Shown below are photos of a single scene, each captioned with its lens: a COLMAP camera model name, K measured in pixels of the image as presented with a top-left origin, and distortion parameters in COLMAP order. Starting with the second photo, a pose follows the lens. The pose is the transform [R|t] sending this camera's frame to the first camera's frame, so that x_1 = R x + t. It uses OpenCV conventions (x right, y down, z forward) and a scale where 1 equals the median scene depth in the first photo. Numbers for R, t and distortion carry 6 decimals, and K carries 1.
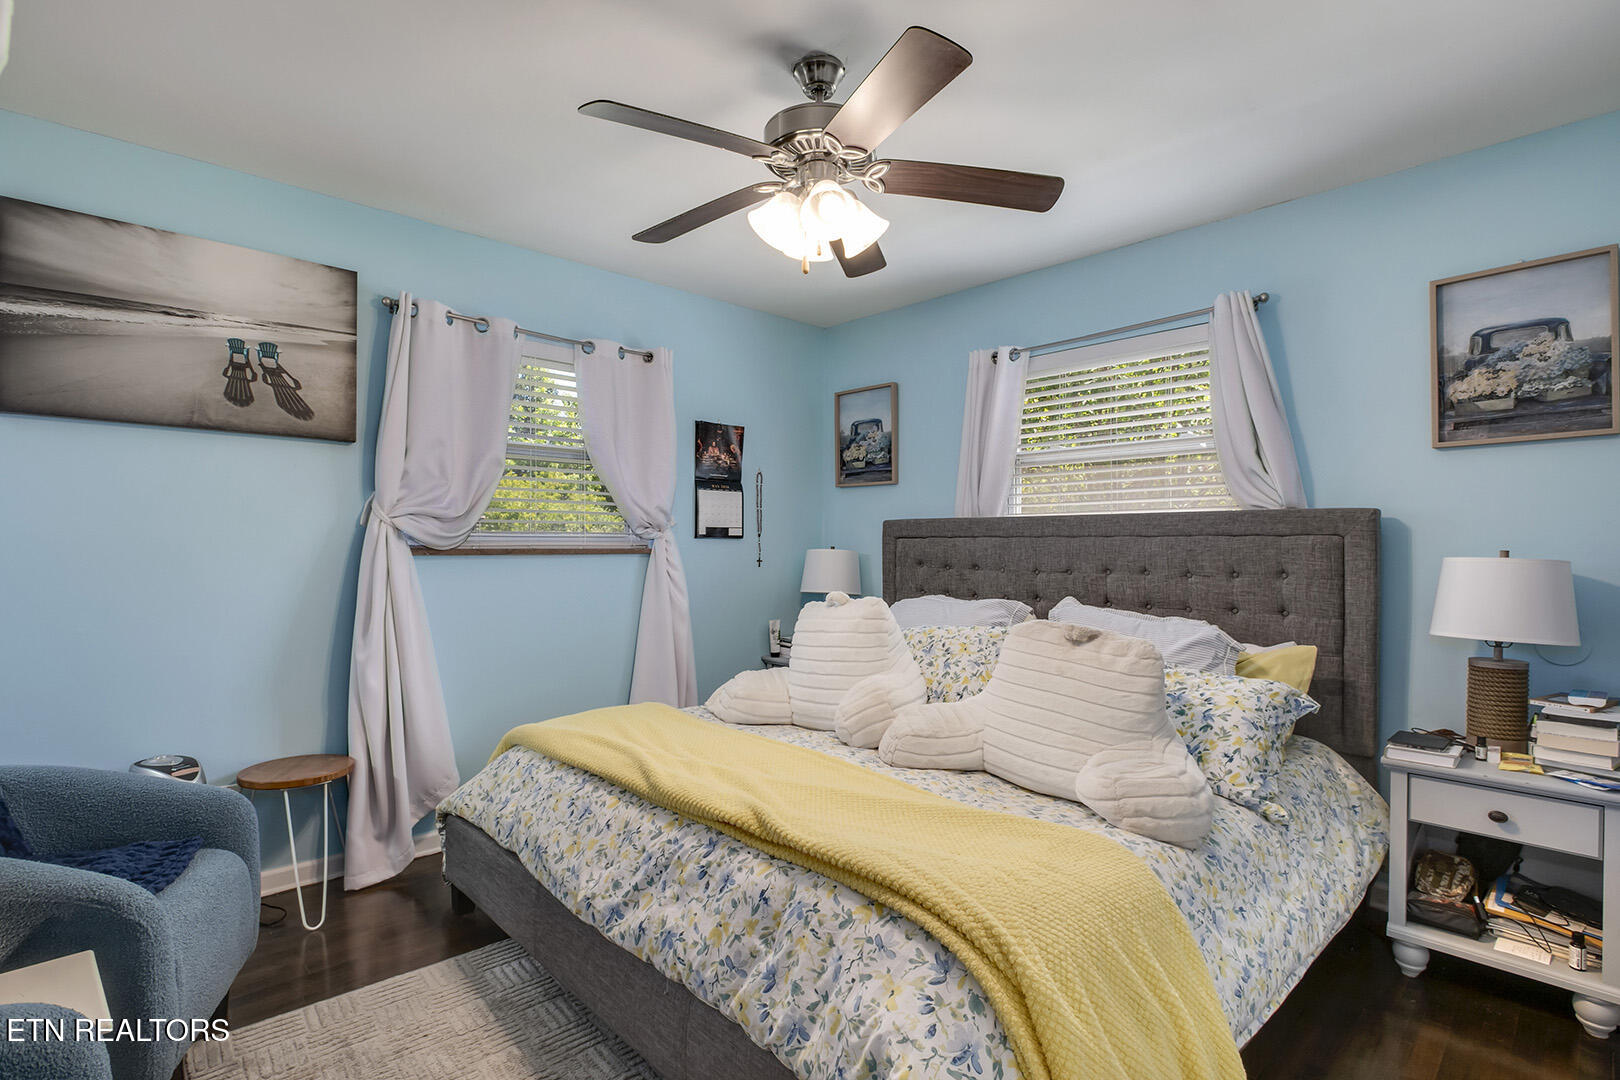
lens RADIAL K [[764.0, 0, 813.0], [0, 764.0, 552.1], [0, 0, 1]] dist [-0.030659, 0.007202]
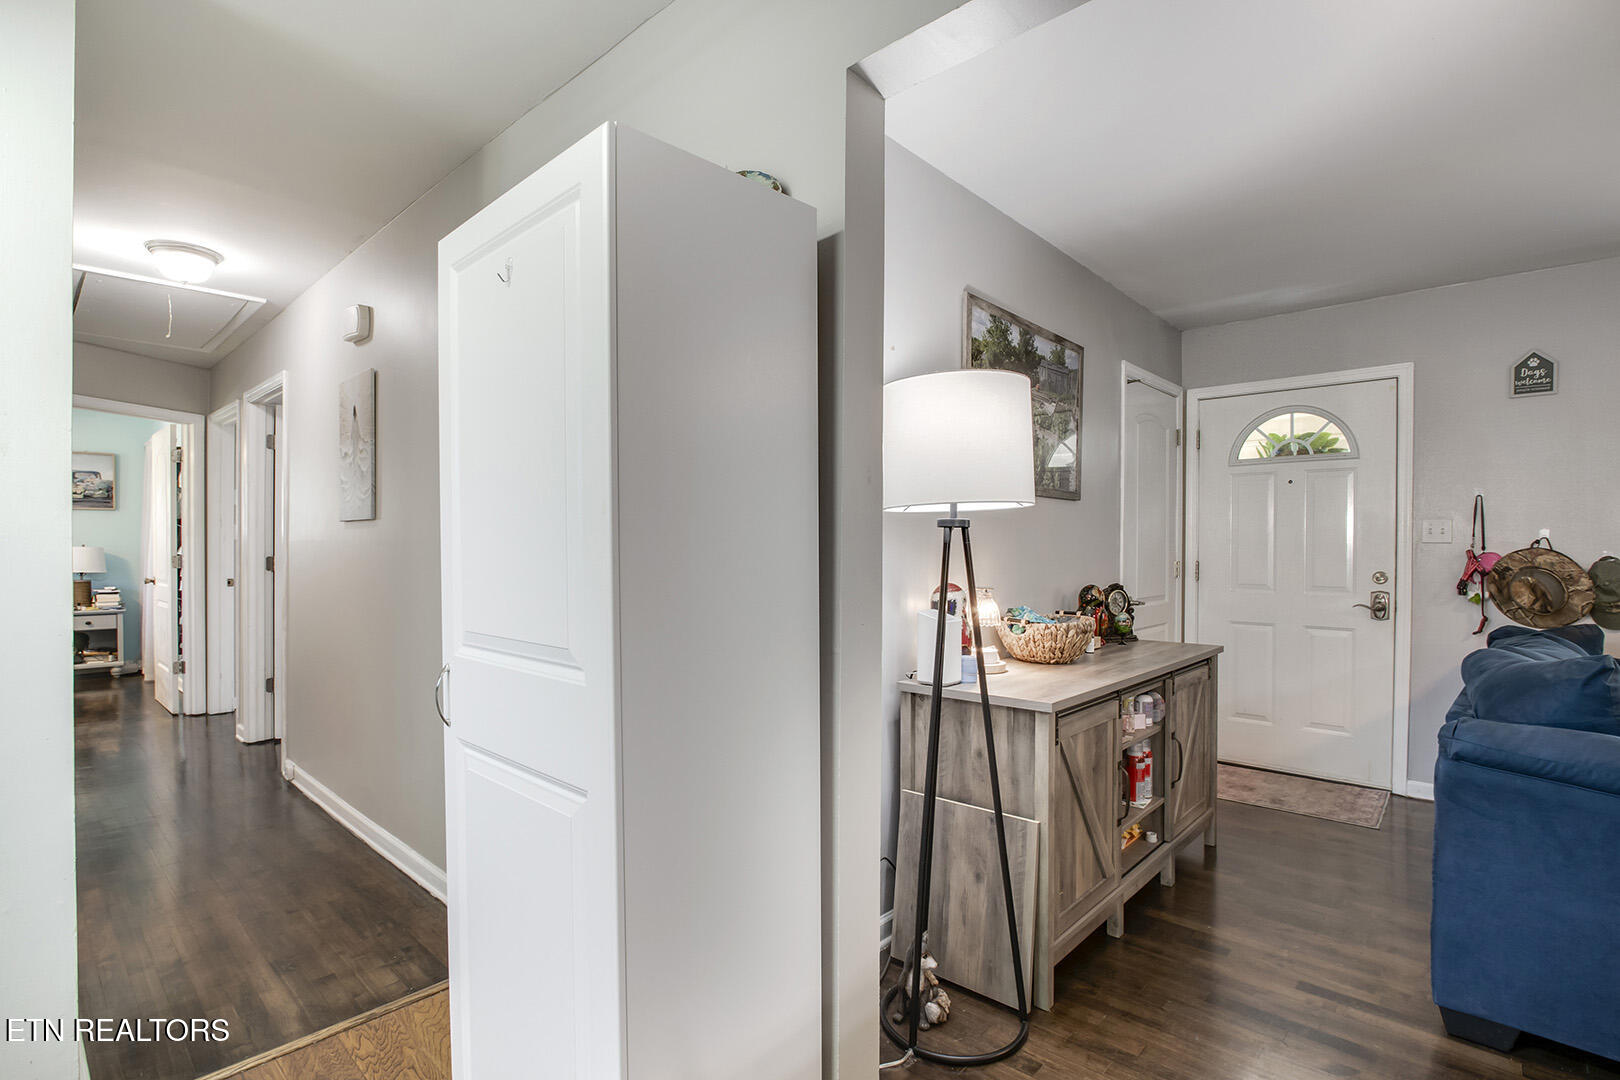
lens RADIAL K [[764.0, 0, 813.0], [0, 764.0, 552.1], [0, 0, 1]] dist [-0.030659, 0.007202]
pose [[-0.093635, -0.011331, 0.995542, -2.603499], [-0.005450, 0.999926, 0.010868, -0.022627], [-0.995592, -0.004408, -0.093690, -1.844216]]
